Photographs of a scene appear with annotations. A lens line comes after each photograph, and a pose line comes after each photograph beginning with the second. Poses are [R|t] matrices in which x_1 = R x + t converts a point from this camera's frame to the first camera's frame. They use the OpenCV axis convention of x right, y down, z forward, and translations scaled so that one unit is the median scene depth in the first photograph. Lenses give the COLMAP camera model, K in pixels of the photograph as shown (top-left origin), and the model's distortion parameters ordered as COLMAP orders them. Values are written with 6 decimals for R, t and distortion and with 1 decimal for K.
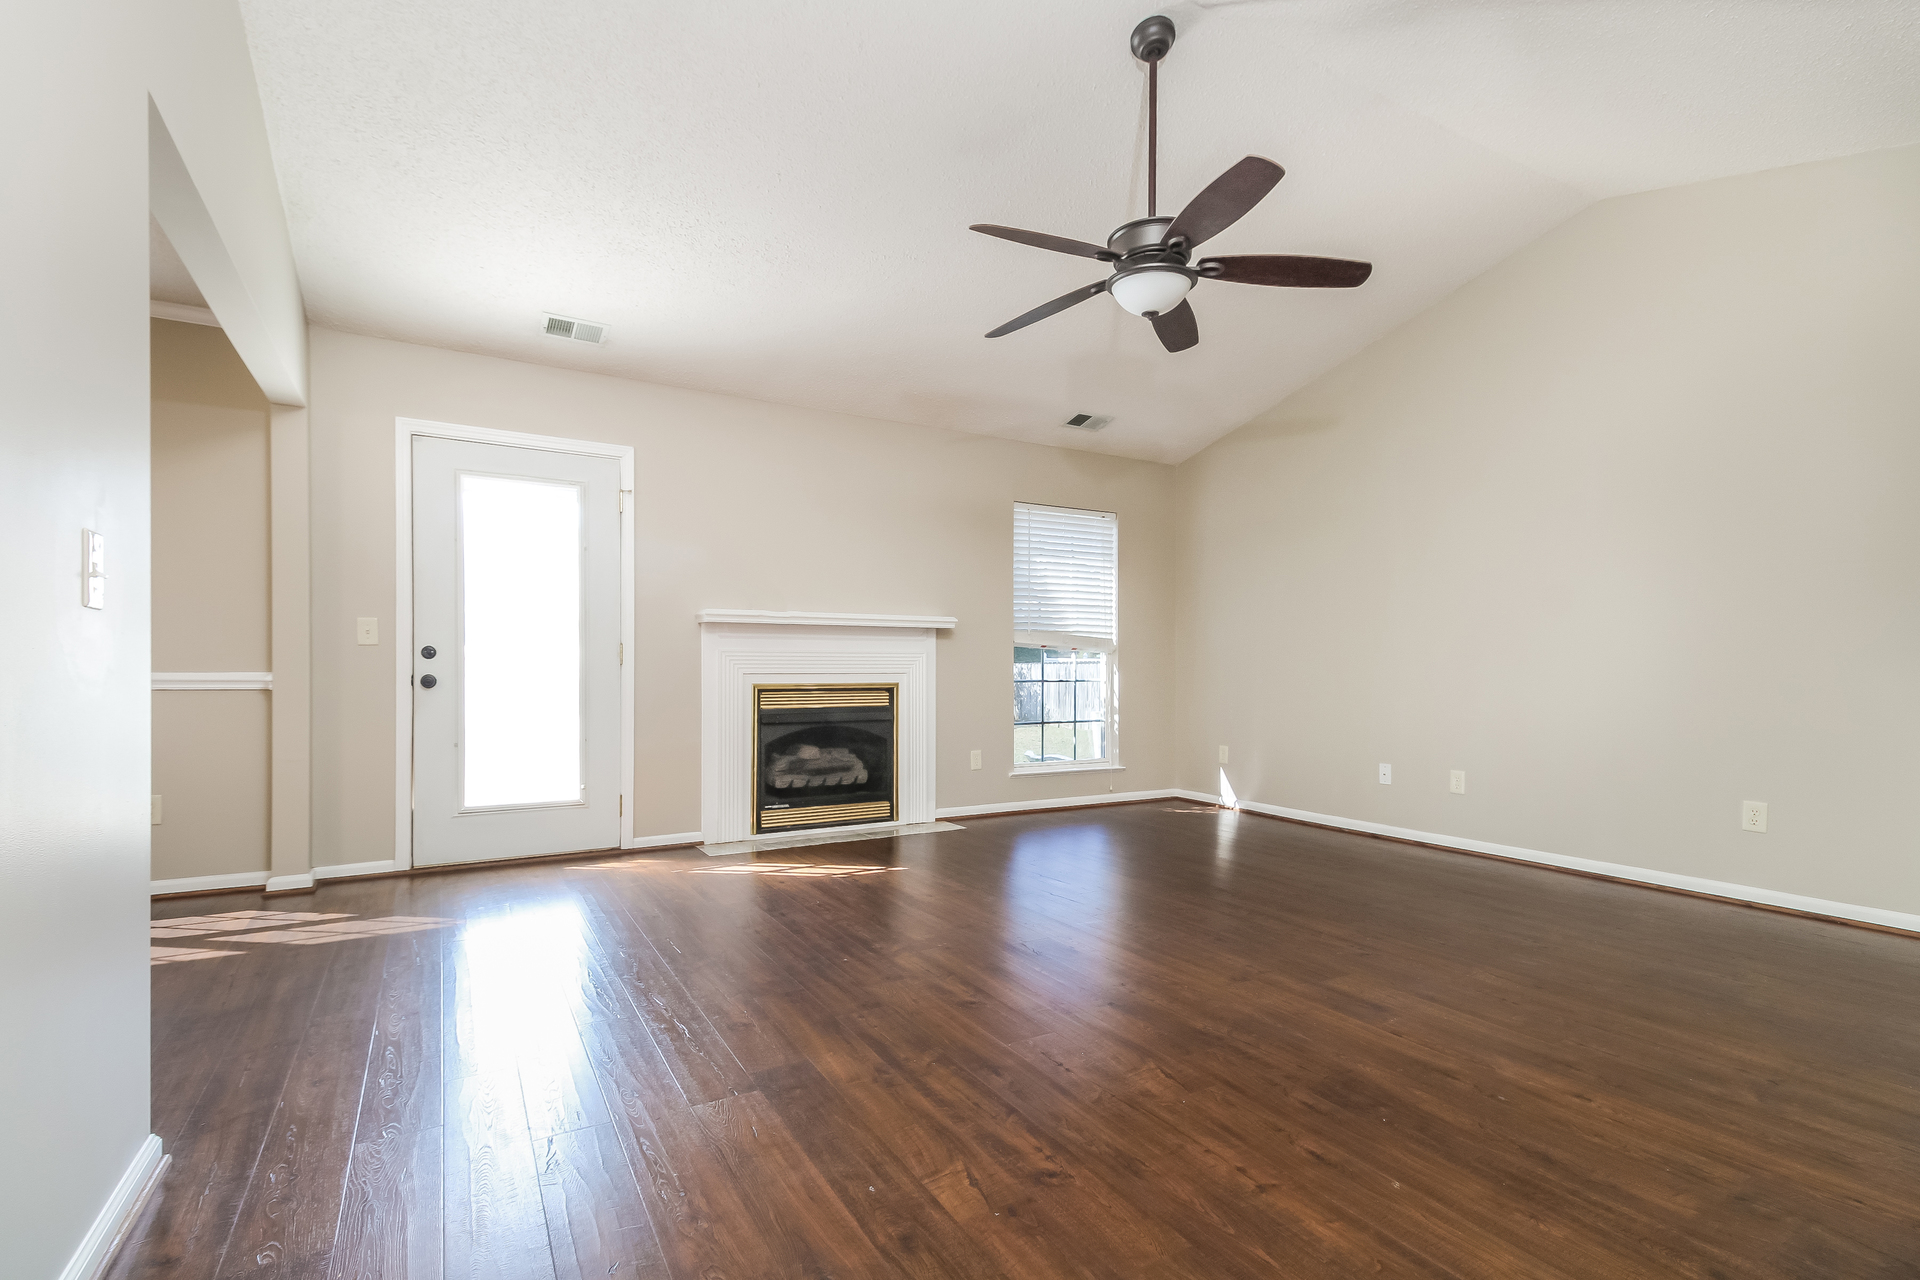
lens RADIAL K [[886.4, 0, 959.6], [0, 886.4, 670.8], [0, 0, 1]] dist [0.023082, 0.000041]
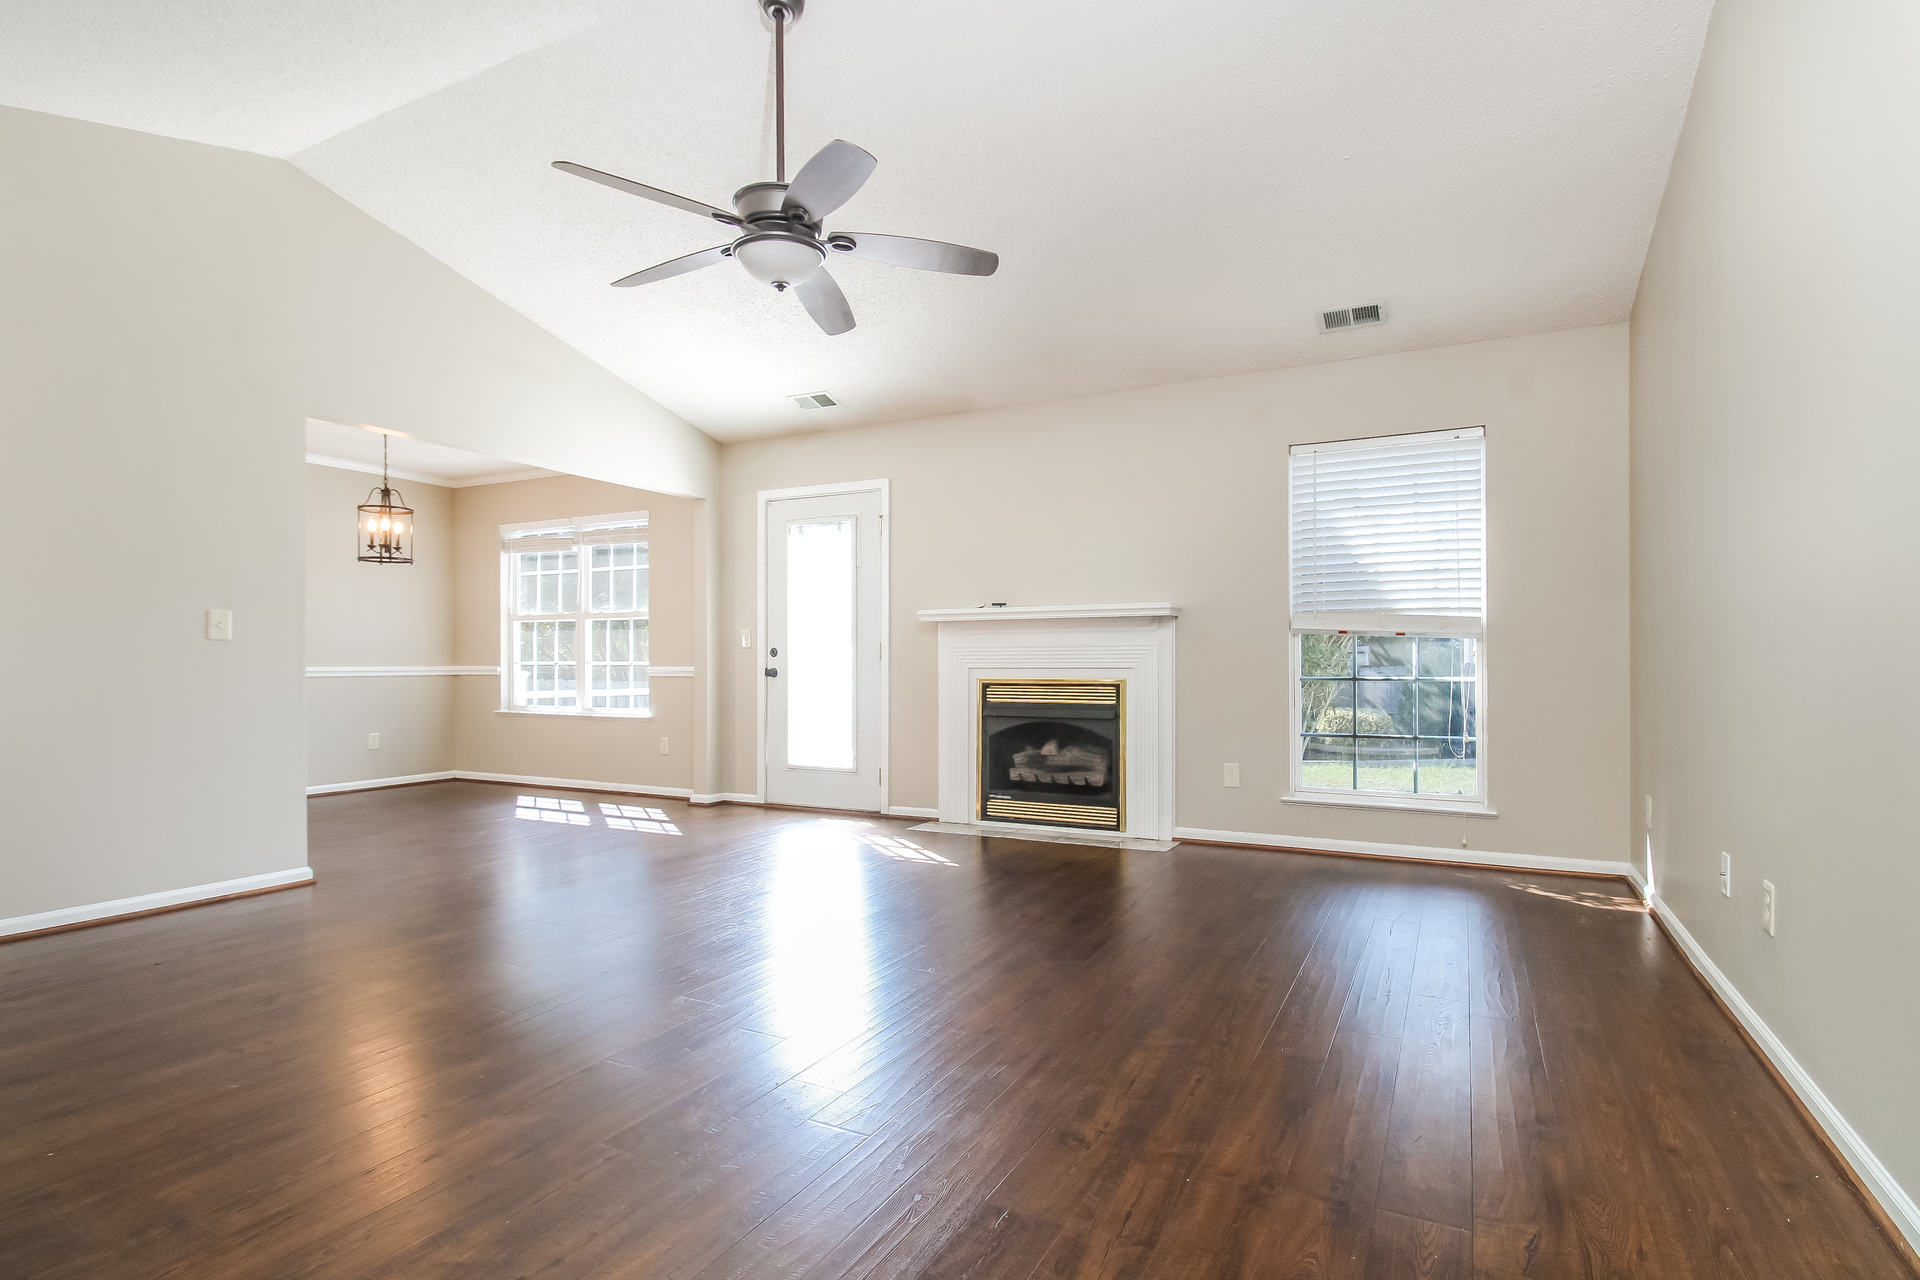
lens RADIAL K [[954.8, 0, 964.6], [0, 954.8, 676.0], [0, 0, 1]] dist [0.002670, 0.000035]
pose [[0.541920, 0.003319, -0.840423, 0.711546], [-0.004129, 0.999991, 0.001287, 0.011226], [0.840420, 0.002773, 0.541929, 0.366394]]
